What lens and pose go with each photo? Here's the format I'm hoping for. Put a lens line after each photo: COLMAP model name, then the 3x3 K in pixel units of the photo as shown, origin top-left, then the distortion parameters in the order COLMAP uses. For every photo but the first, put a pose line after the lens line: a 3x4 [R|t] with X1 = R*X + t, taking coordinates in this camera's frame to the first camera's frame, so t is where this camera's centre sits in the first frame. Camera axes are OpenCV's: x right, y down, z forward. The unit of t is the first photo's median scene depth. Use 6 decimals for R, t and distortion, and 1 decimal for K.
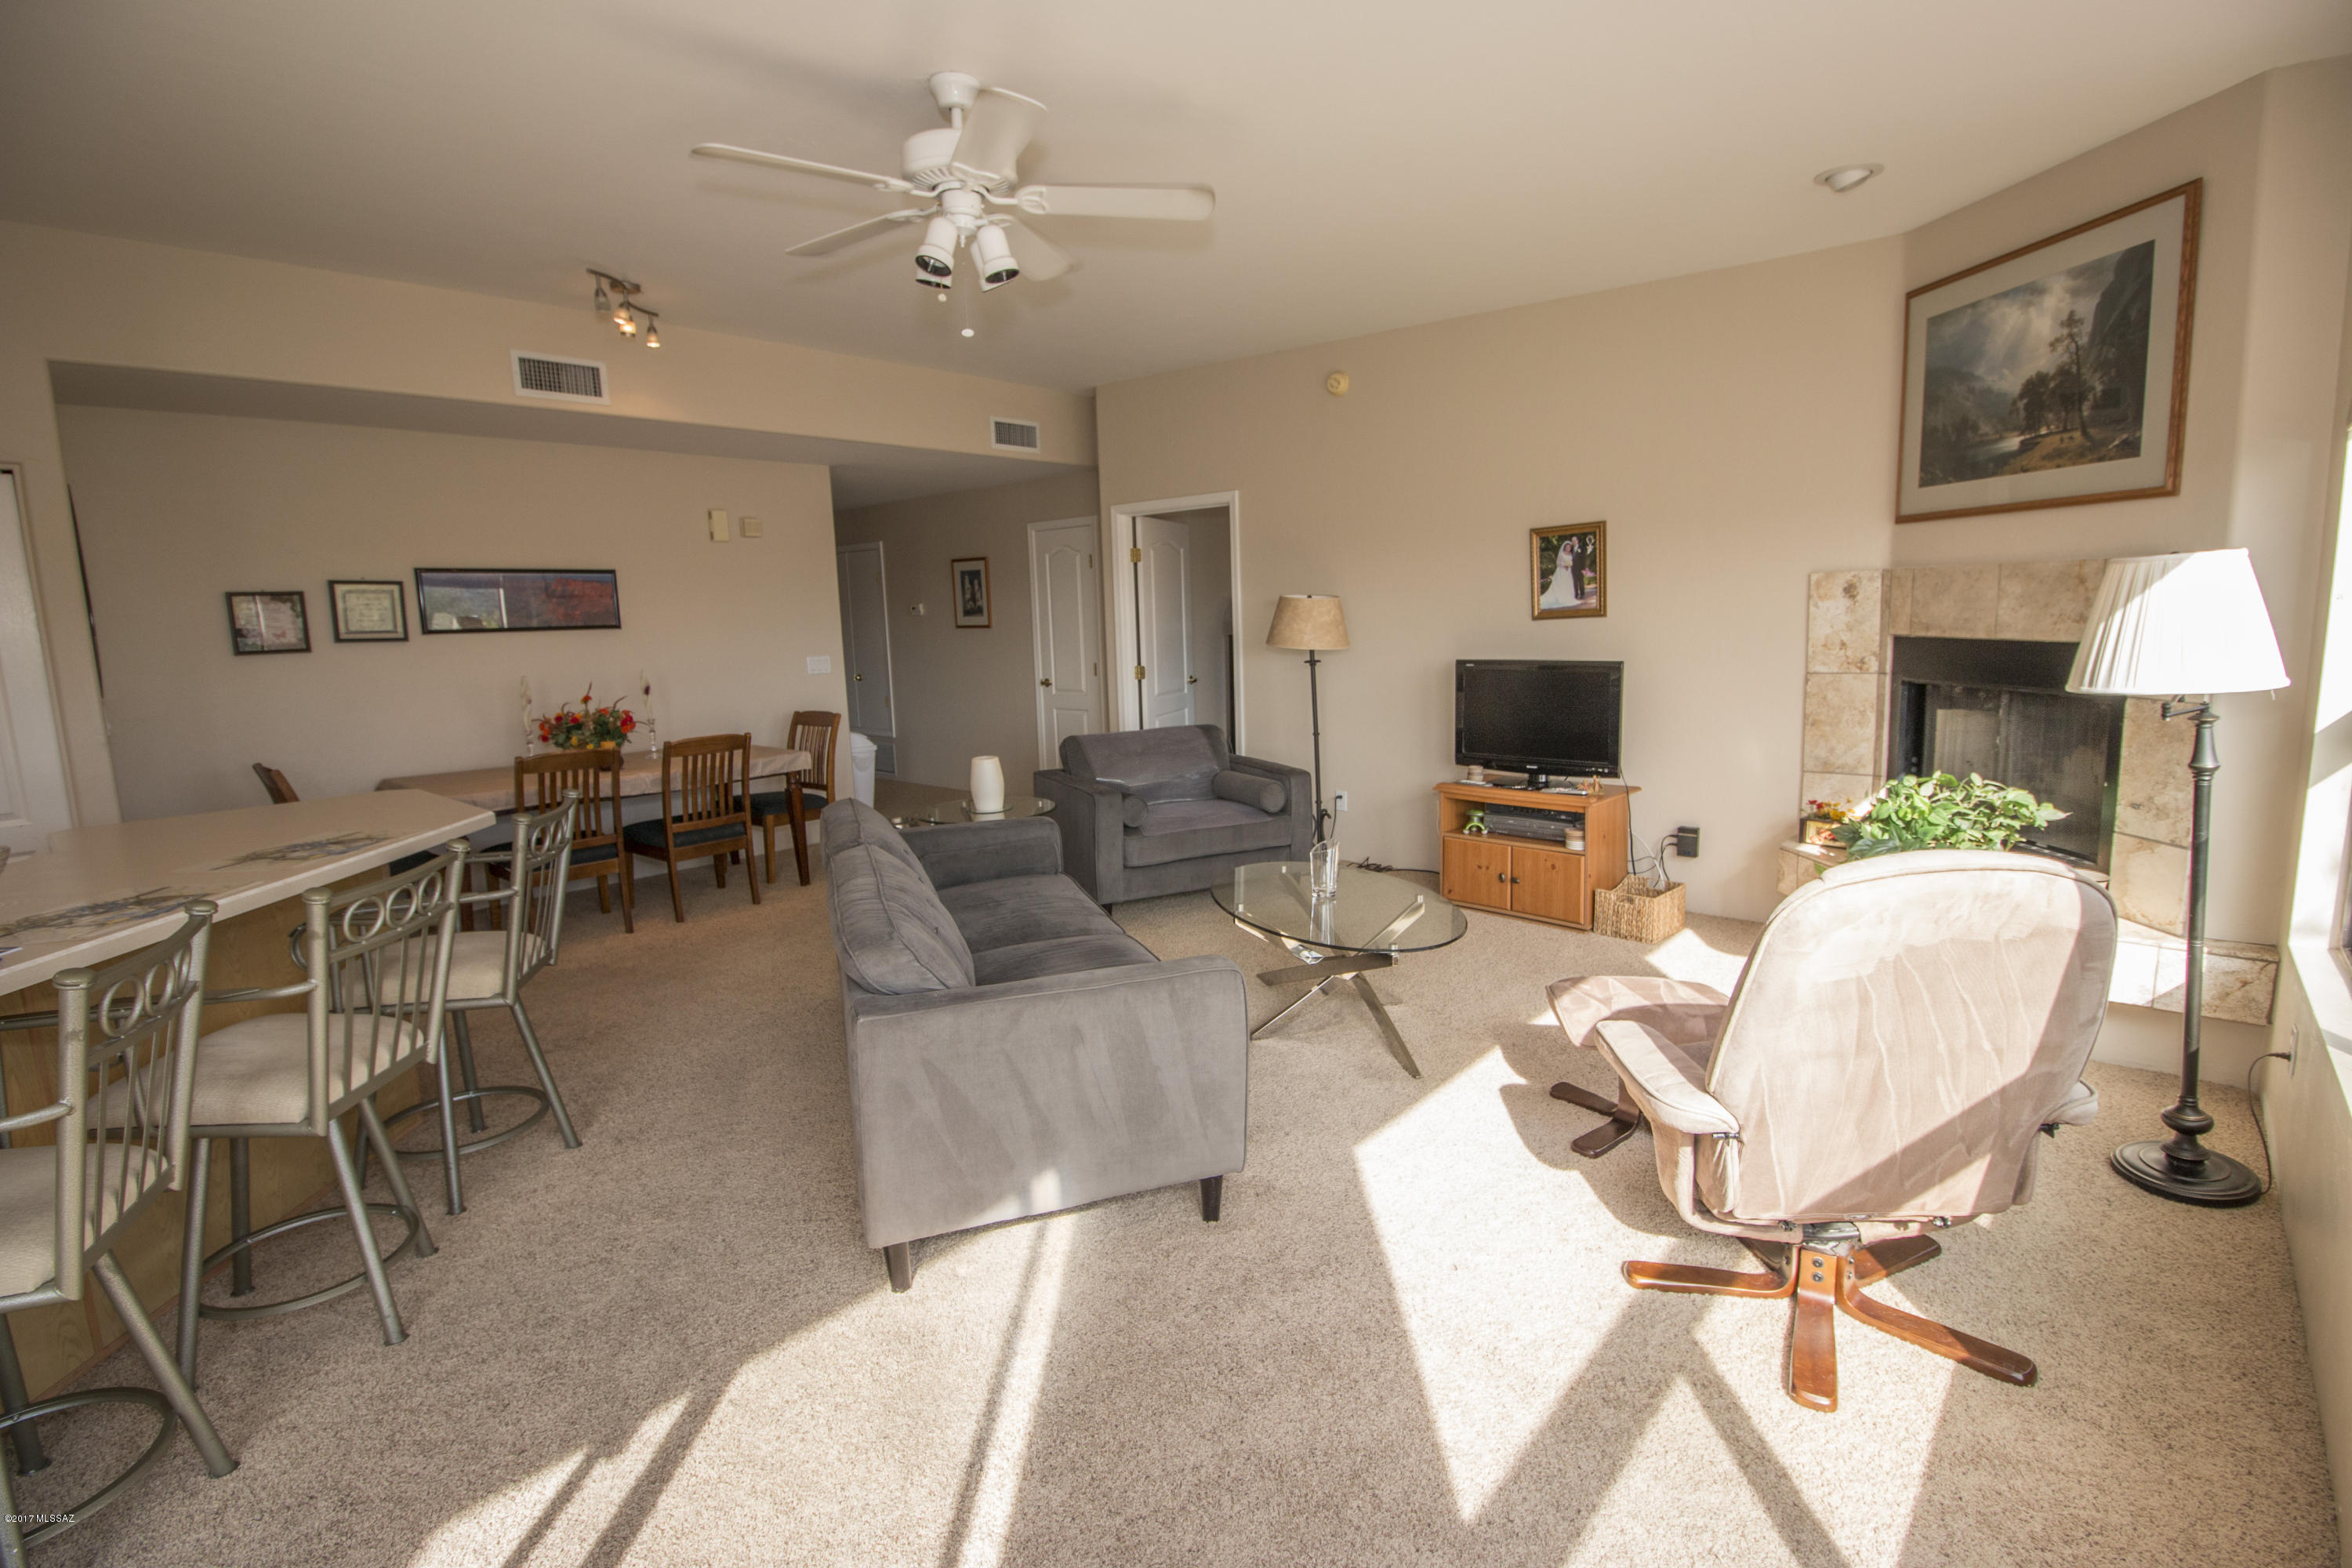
lens RADIAL K [[1078.9, 0, 1189.4], [0, 1078.9, 773.2], [0, 0, 1]] dist [-0.001125, -0.013586]
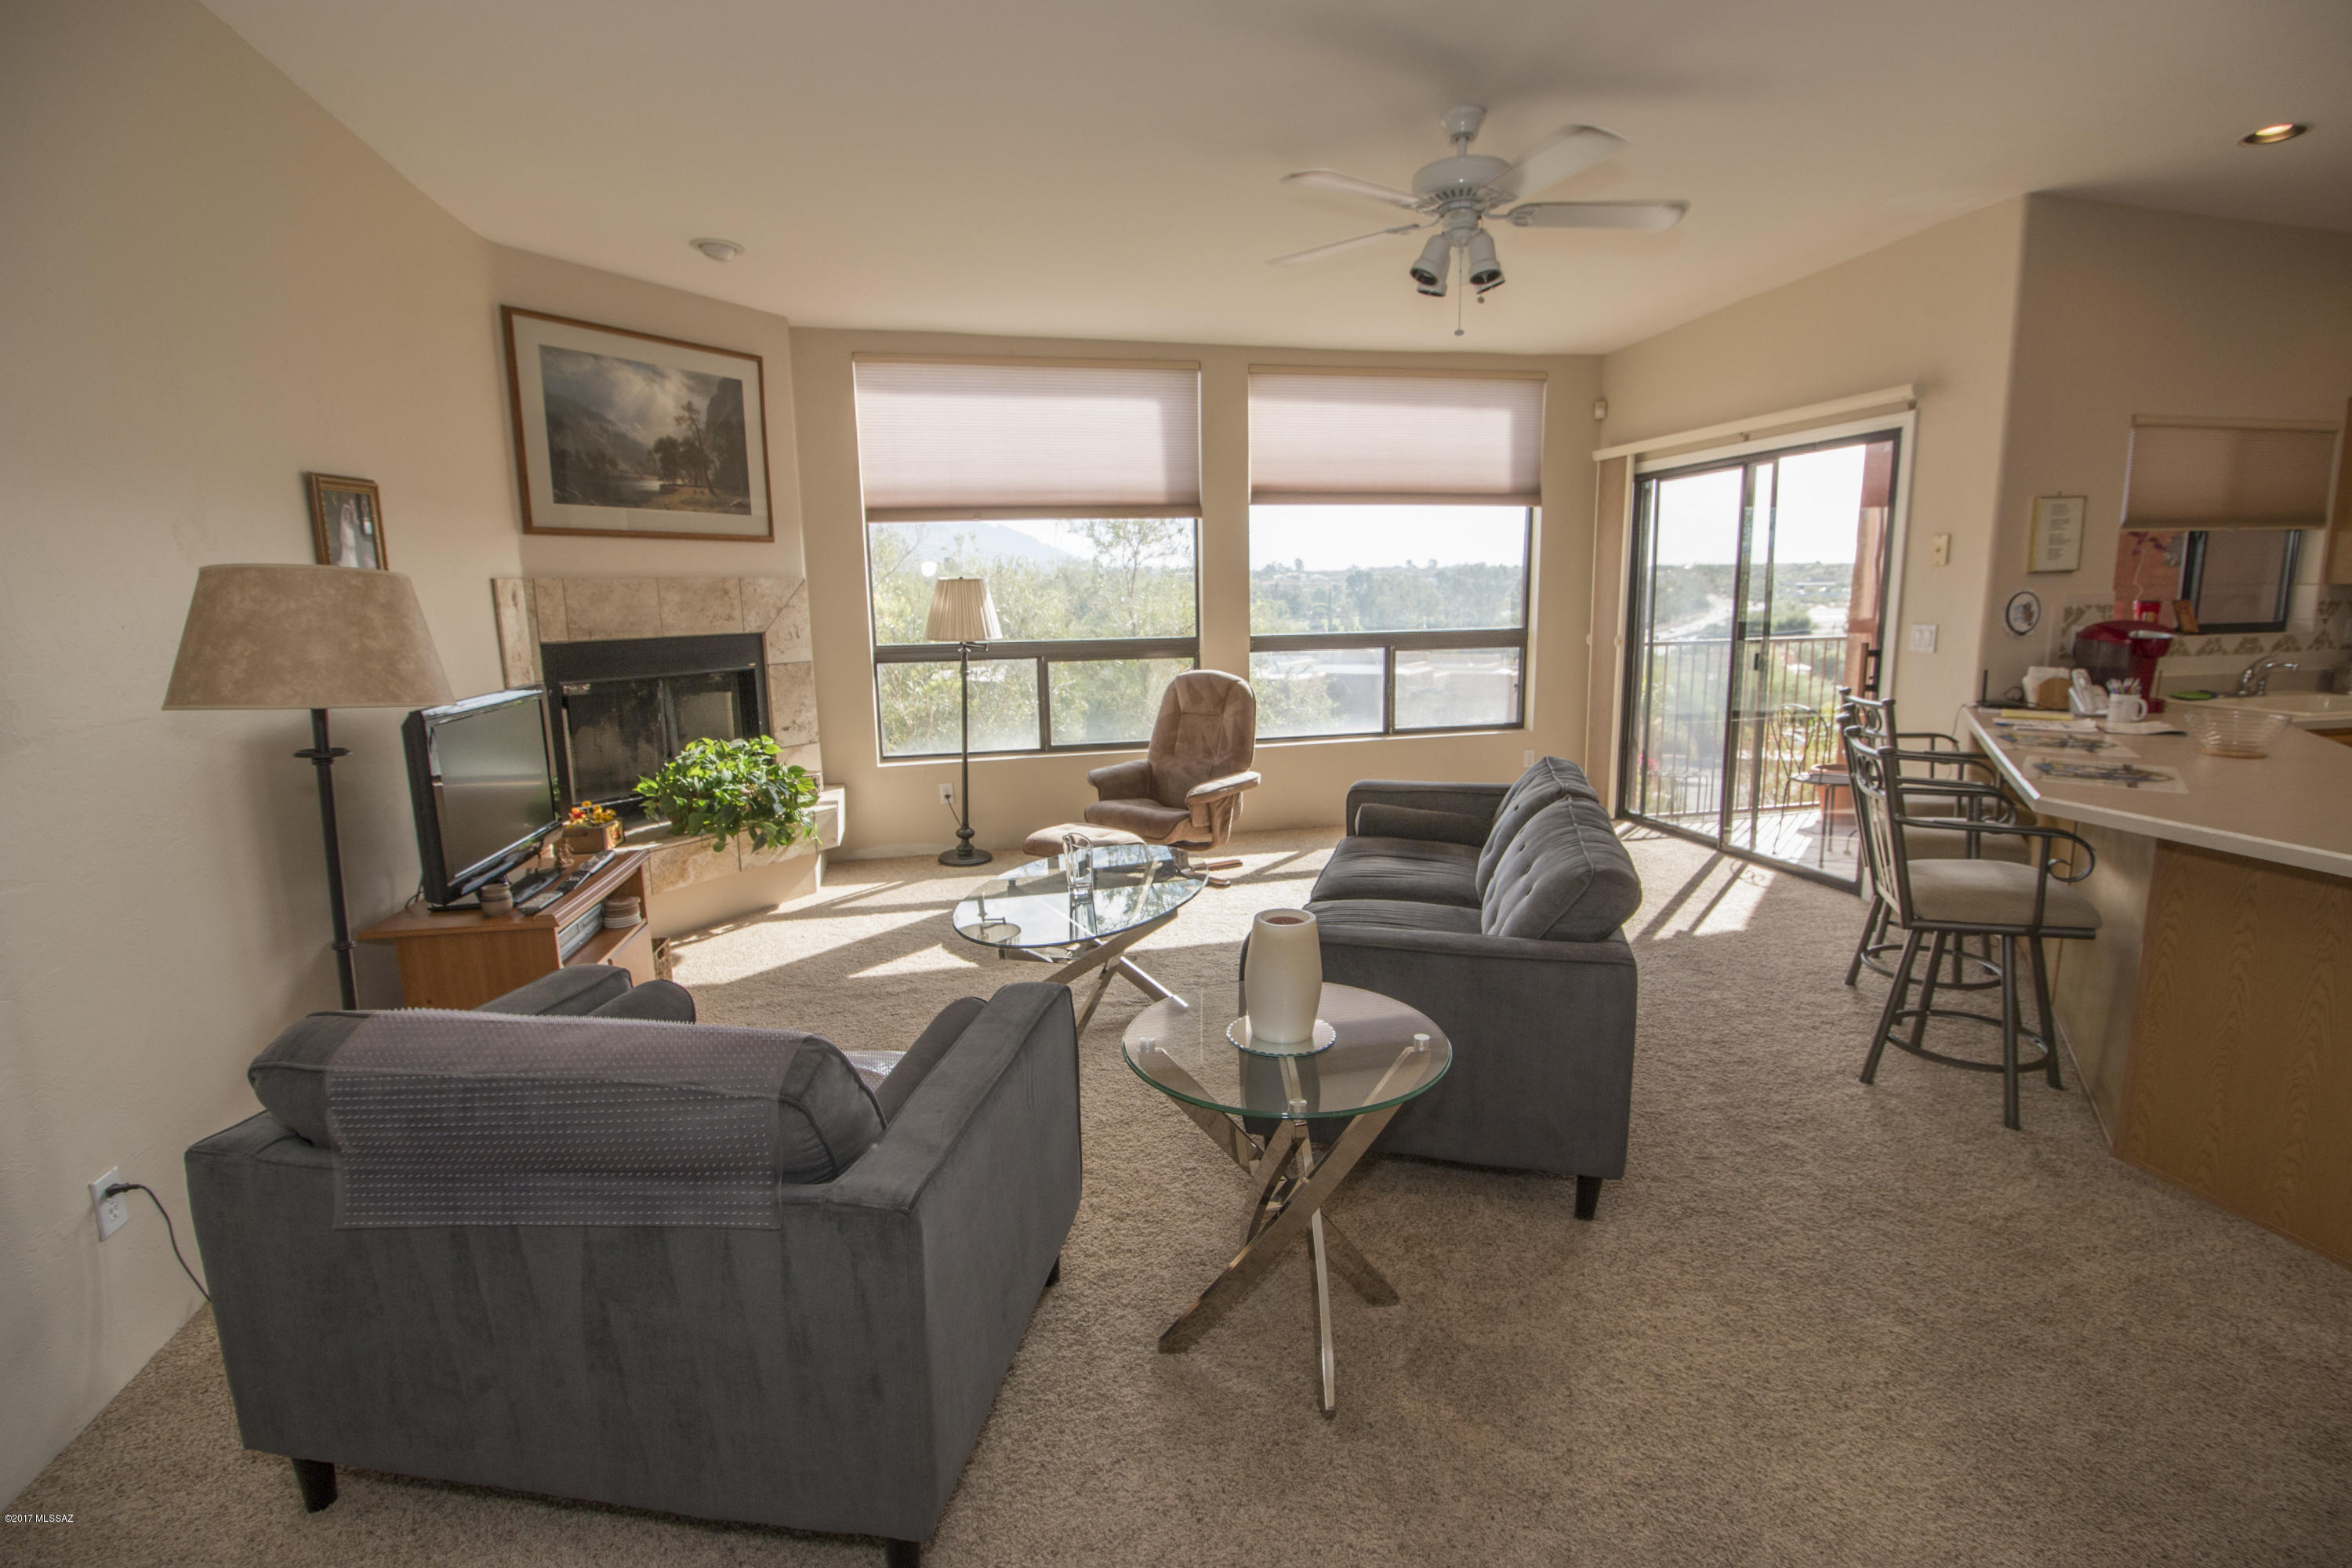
lens RADIAL K [[1078.9, 0, 1189.4], [0, 1078.9, 773.2], [0, 0, 1]] dist [-0.001125, -0.013586]
pose [[-0.817536, -0.052720, 0.573460, -0.426642], [0.128272, 0.954113, 0.270581, -0.200374], [-0.561411, 0.294768, -0.773259, 1.426797]]
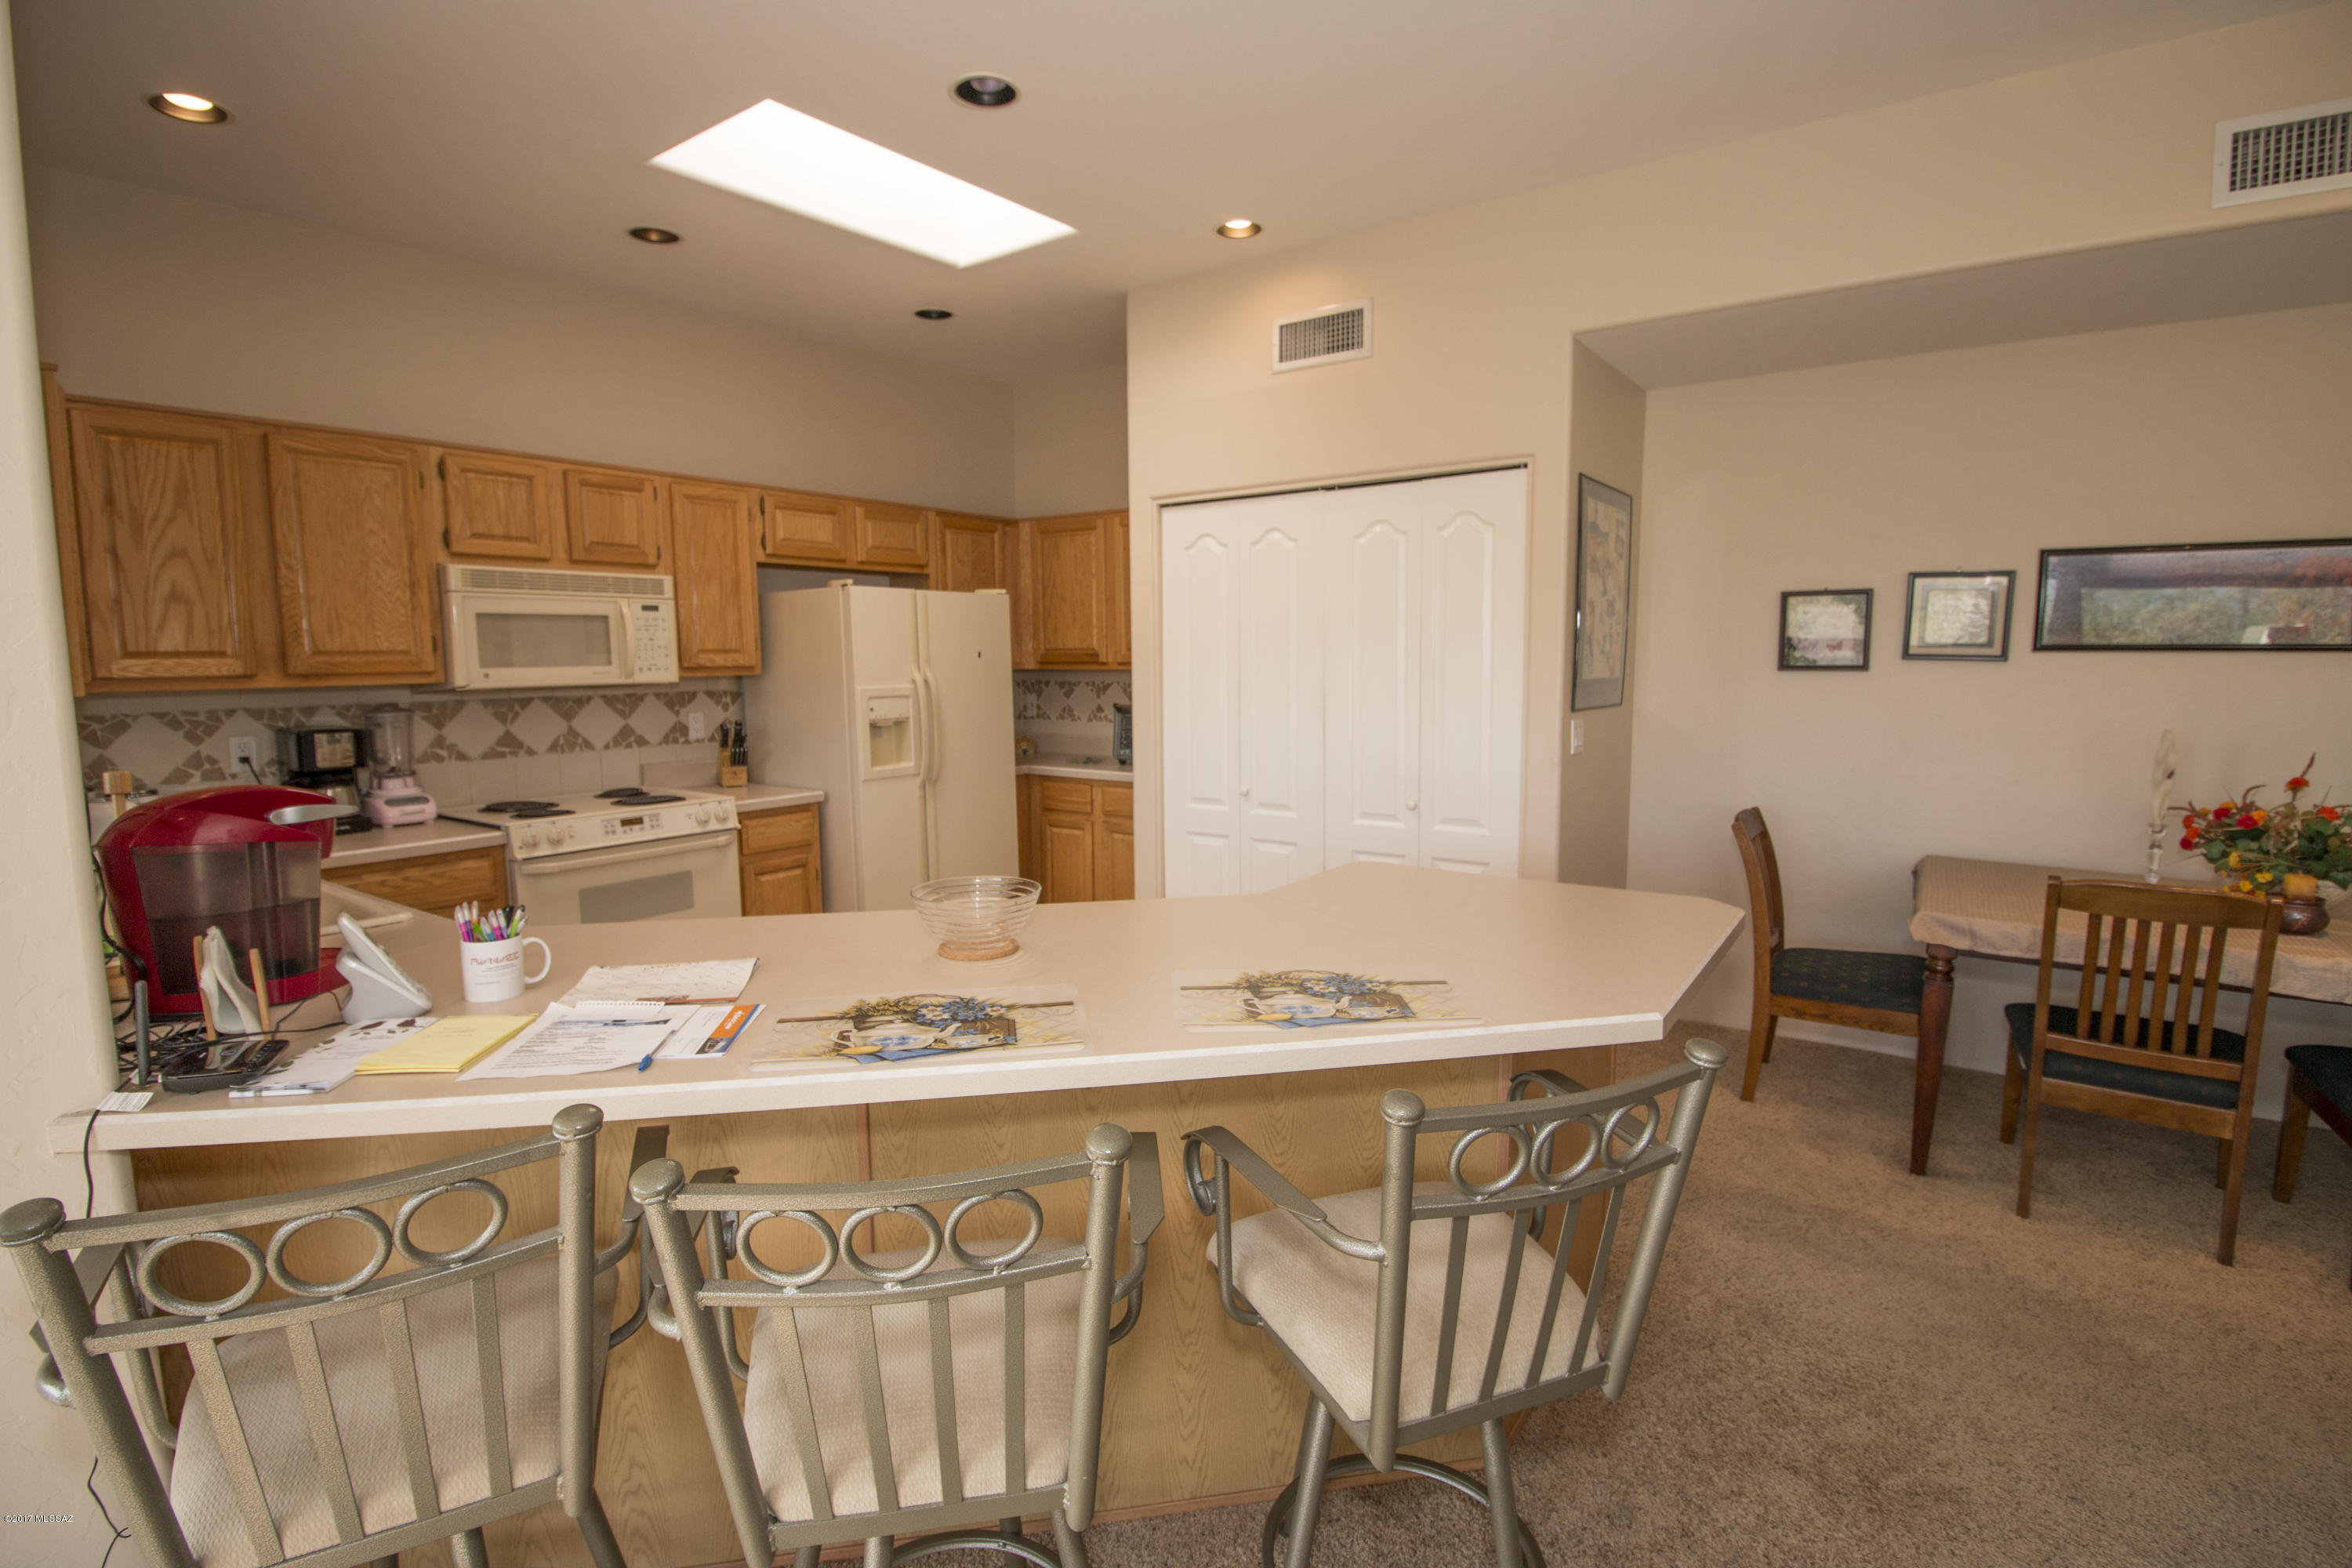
lens RADIAL K [[1078.9, 0, 1189.4], [0, 1078.9, 773.2], [0, 0, 1]] dist [-0.001125, -0.013586]
pose [[0.109704, 0.136062, -0.984608, -0.142956], [-0.144276, 0.982275, 0.119665, -0.073687], [0.983438, 0.128927, 0.127390, 0.513634]]
